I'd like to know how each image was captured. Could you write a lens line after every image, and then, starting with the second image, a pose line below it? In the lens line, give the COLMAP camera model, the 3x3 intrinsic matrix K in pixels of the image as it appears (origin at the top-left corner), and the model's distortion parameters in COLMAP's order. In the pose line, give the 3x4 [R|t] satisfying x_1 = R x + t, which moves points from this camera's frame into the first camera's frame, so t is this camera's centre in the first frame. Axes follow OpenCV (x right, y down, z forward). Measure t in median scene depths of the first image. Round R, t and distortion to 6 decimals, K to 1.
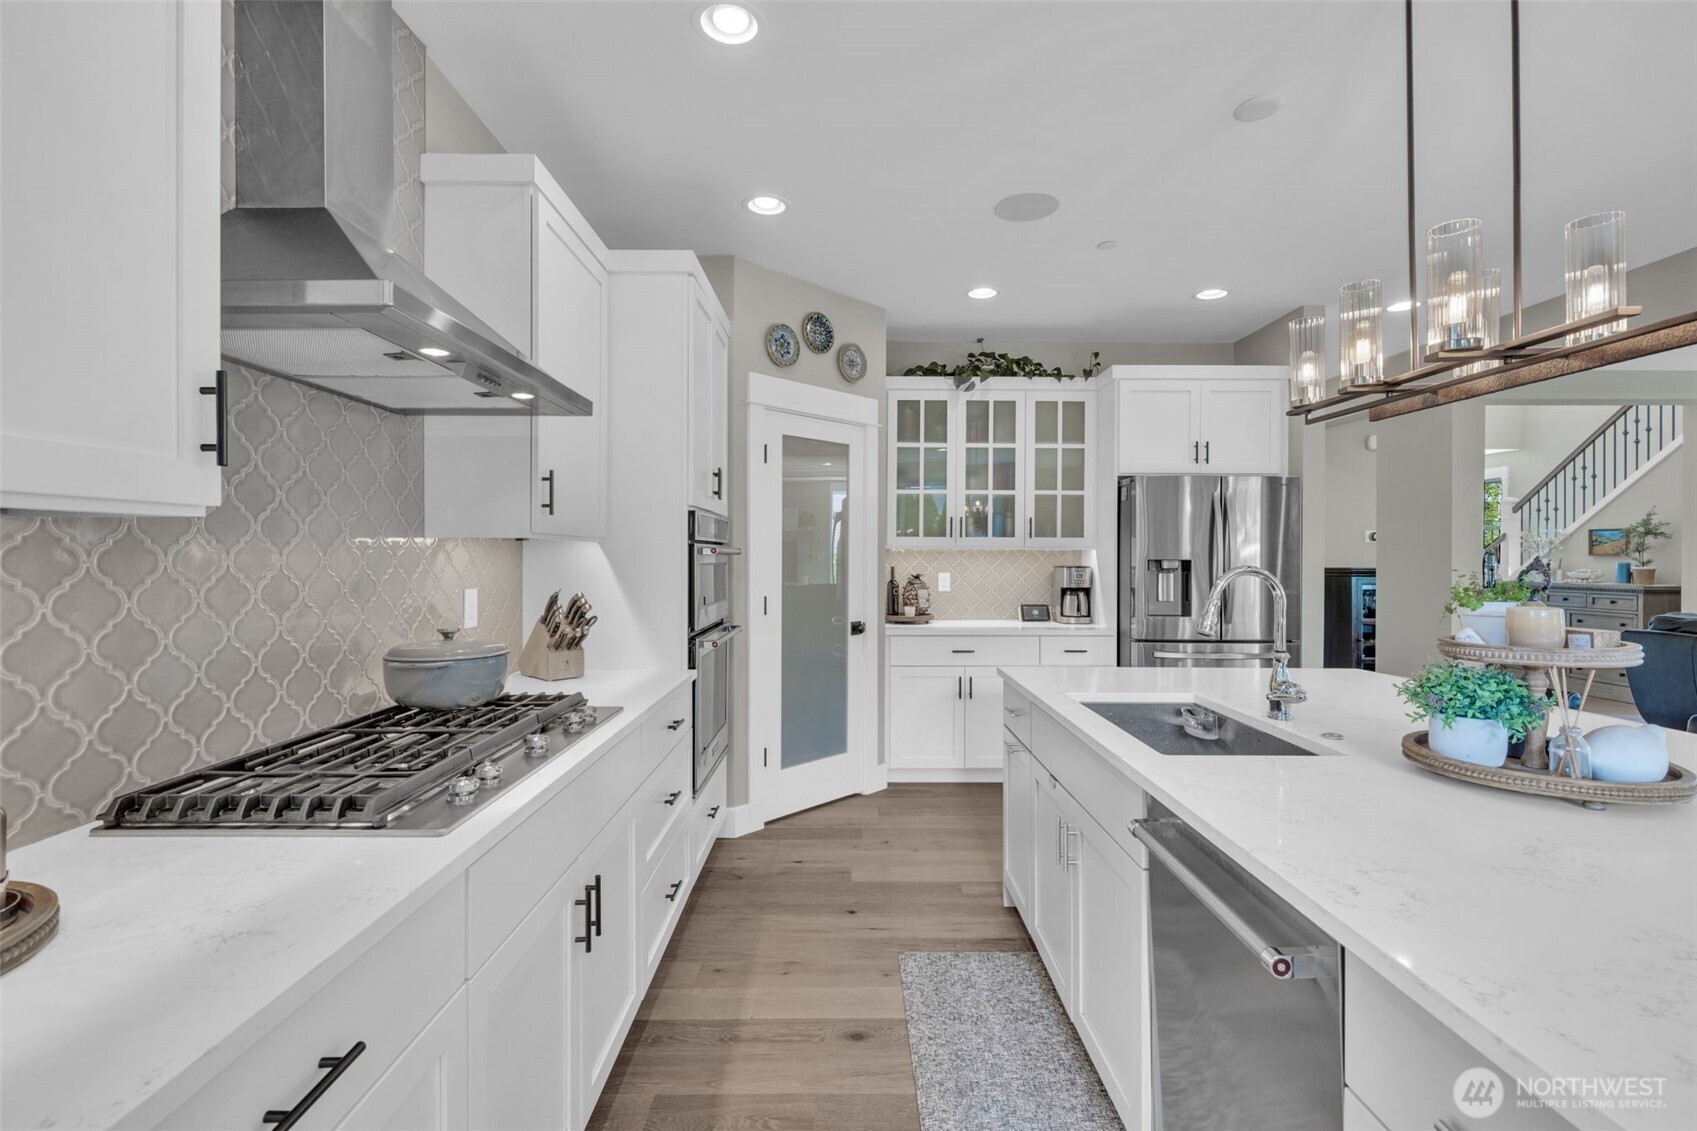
lens RADIAL K [[748.6, 0, 843.4], [0, 748.6, 557.8], [0, 0, 1]] dist [0.000355, -0.001110]
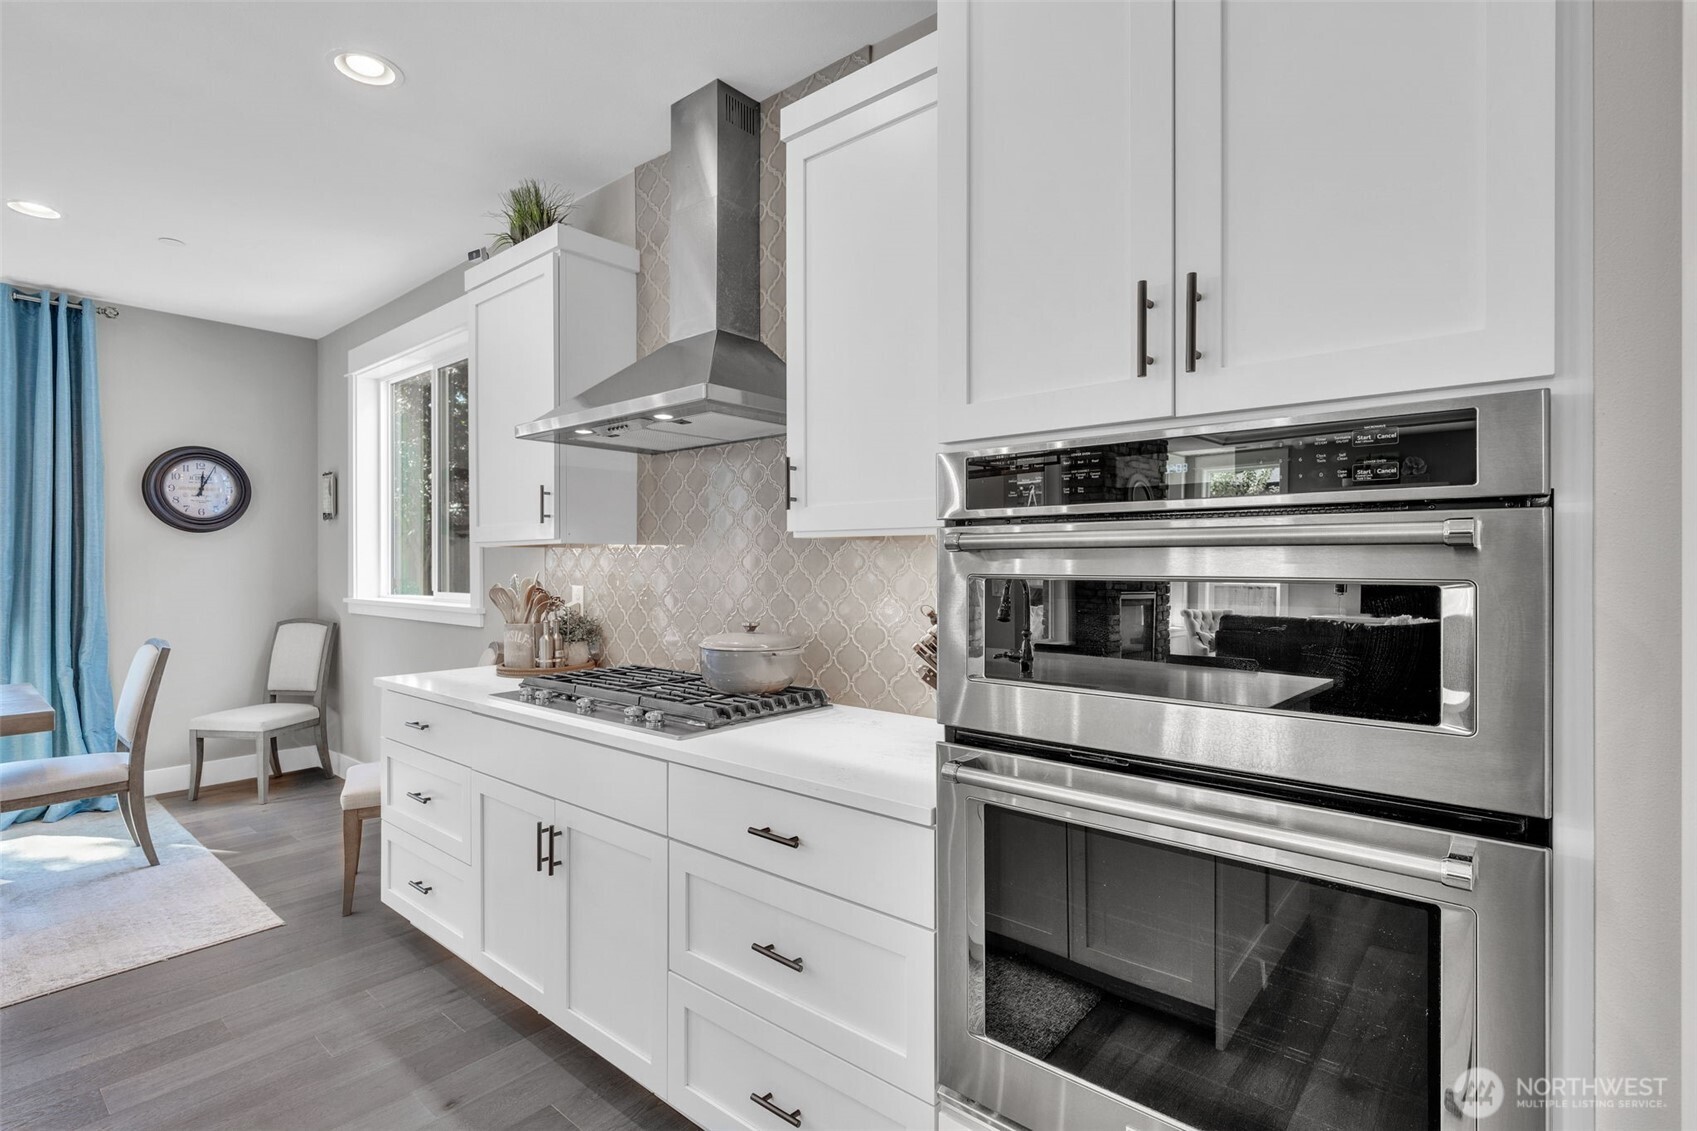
lens RADIAL K [[799.6, 0, 840.7], [0, 799.6, 559.3], [0, 0, 1]] dist [0.002238, 0.000995]
pose [[-0.644411, 0.001870, -0.764677, 0.124623], [0.001624, 0.999998, 0.001077, -0.000747], [0.764678, -0.000548, -0.644413, 0.761665]]
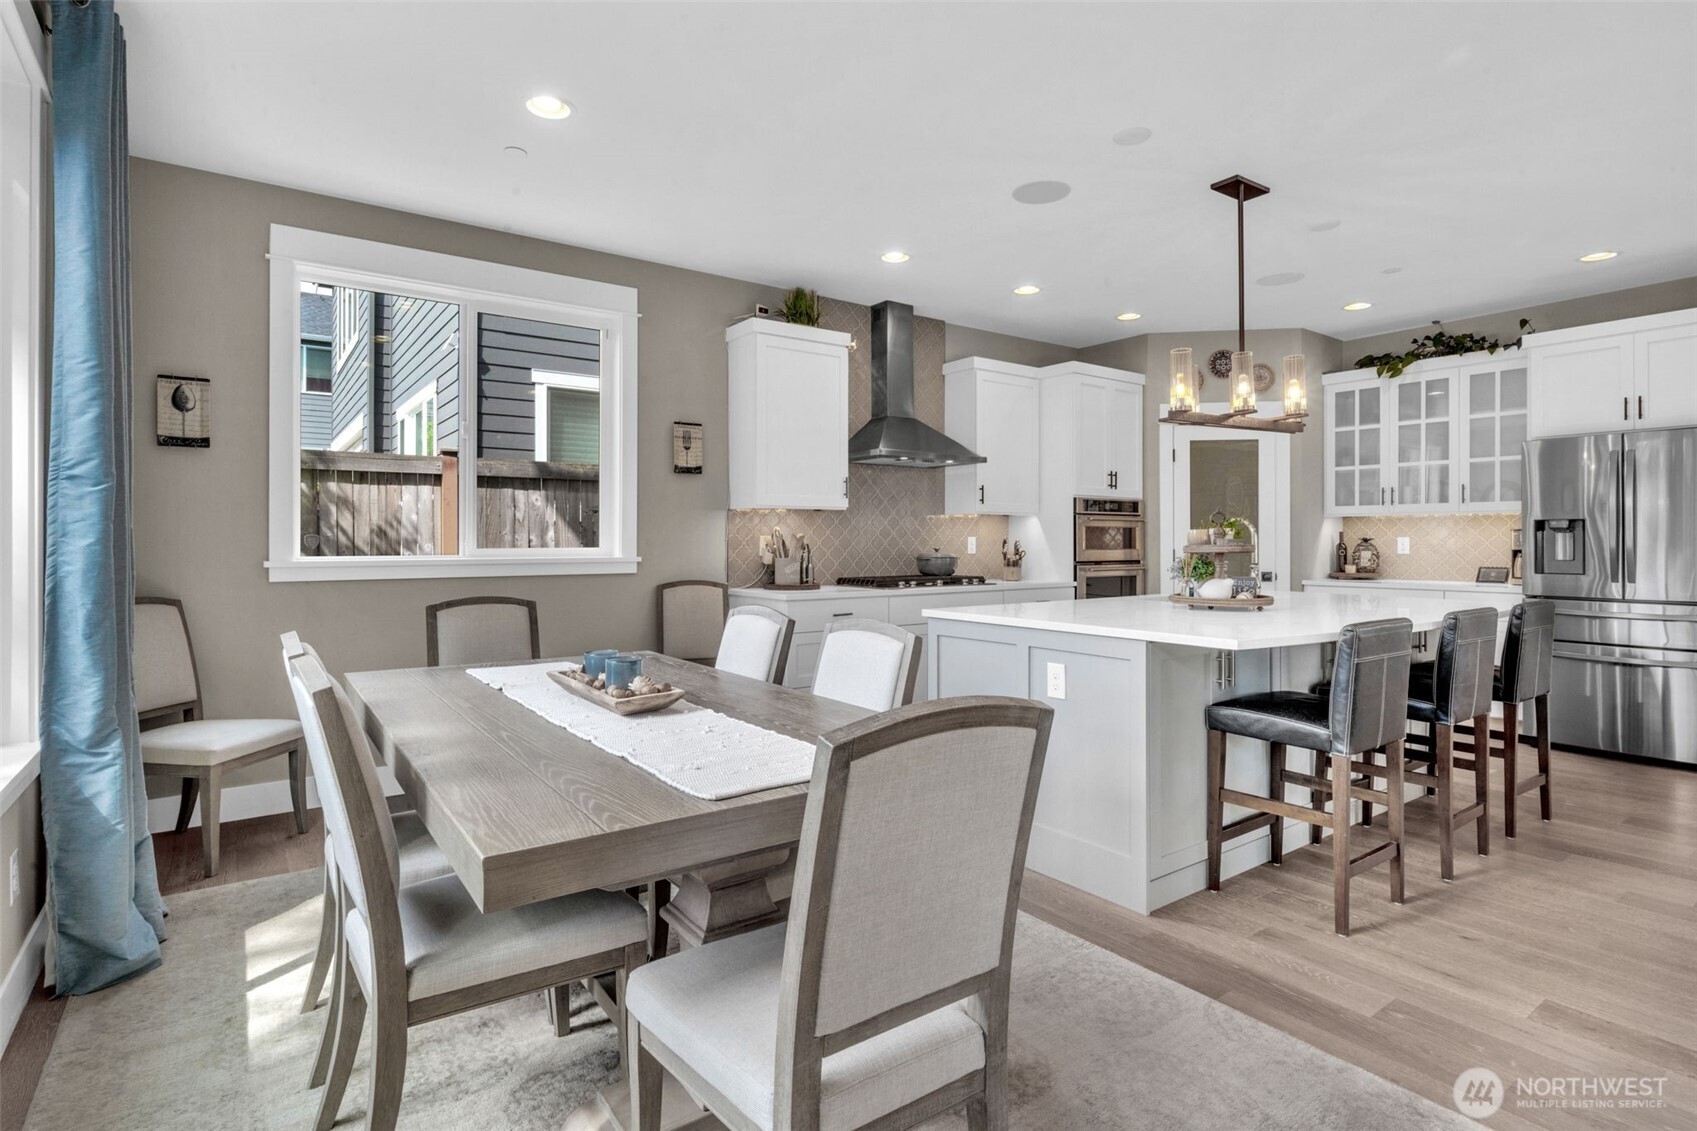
lens RADIAL K [[845.8, 0, 850.9], [0, 845.8, 548.3], [0, 0, 1]] dist [-0.000965, 0.001574]
pose [[0.589081, 0.002428, -0.808071, 0.719018], [0.000401, 0.999994, 0.003297, 0.034615], [0.808074, -0.002266, 0.589076, -0.432936]]
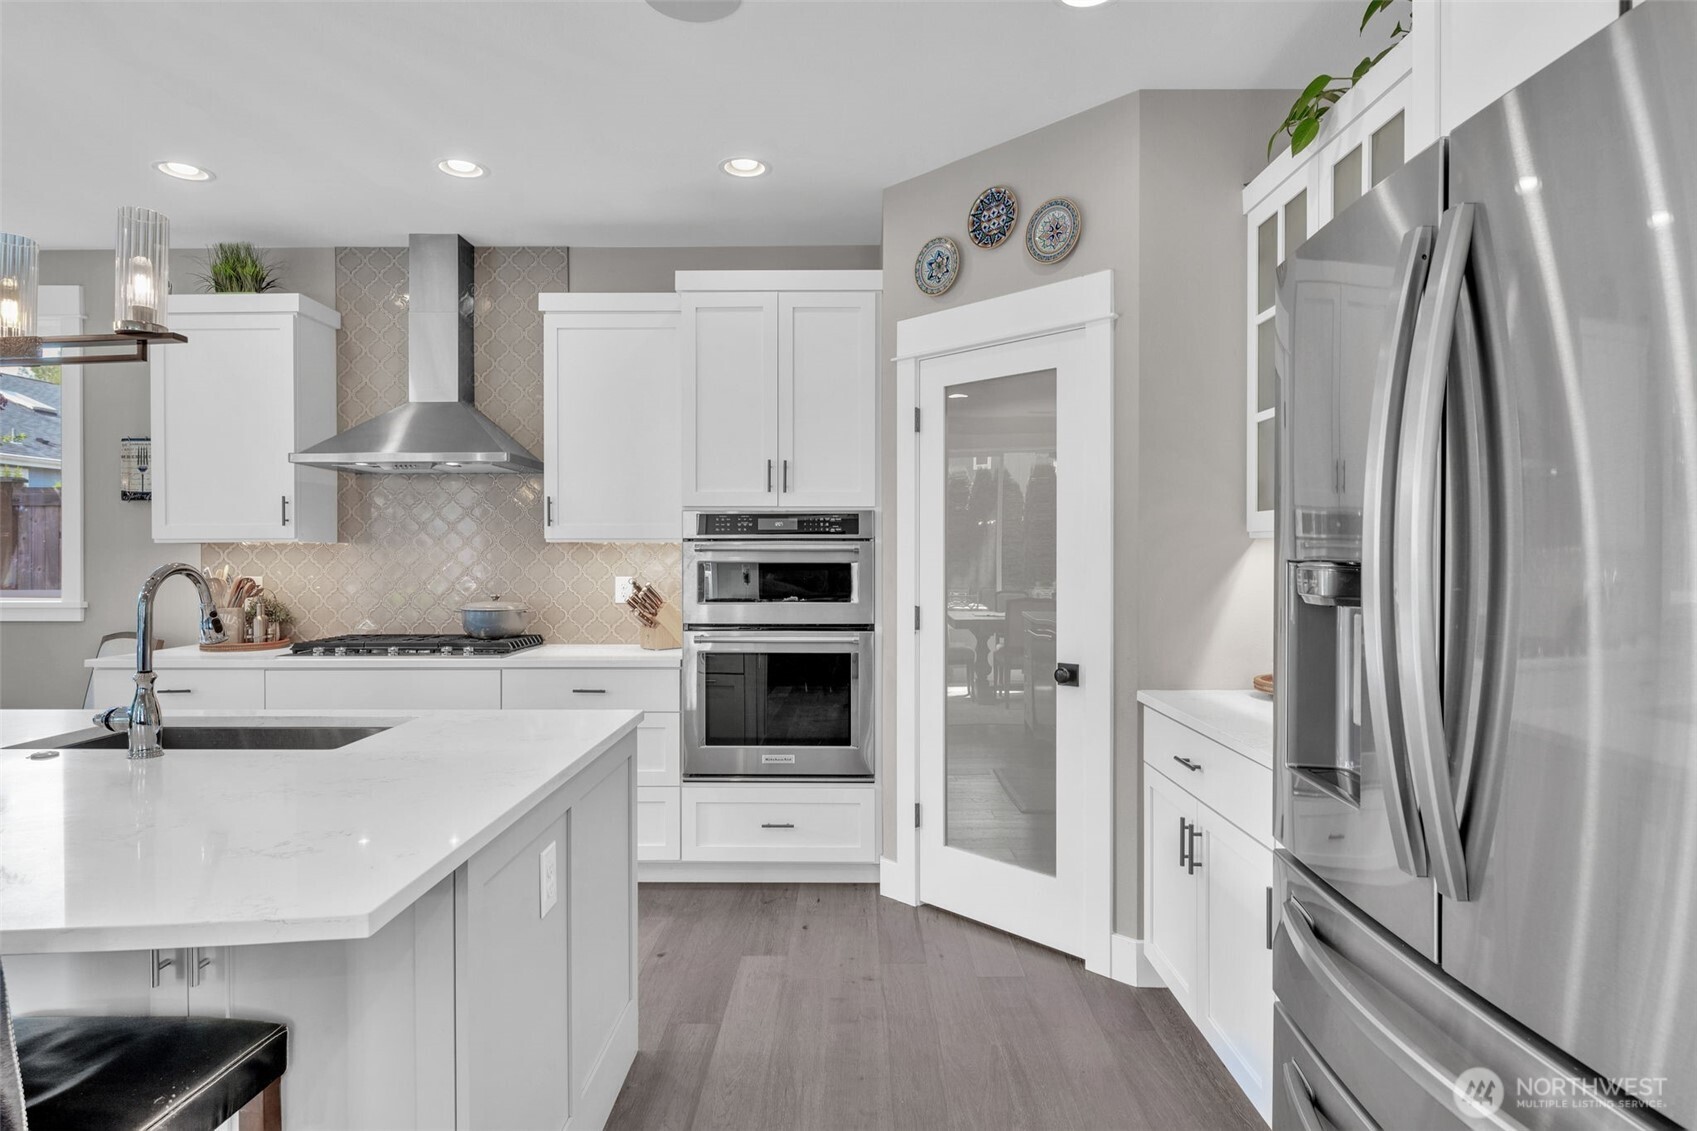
lens RADIAL K [[895.3, 0, 847.2], [0, 895.3, 561.6], [0, 0, 1]] dist [-0.003287, -0.000716]
pose [[-0.002935, 0.001936, -0.999994, 0.652244], [-0.002196, 0.999996, 0.001942, 0.003675], [0.999993, 0.002201, -0.002931, 0.746905]]
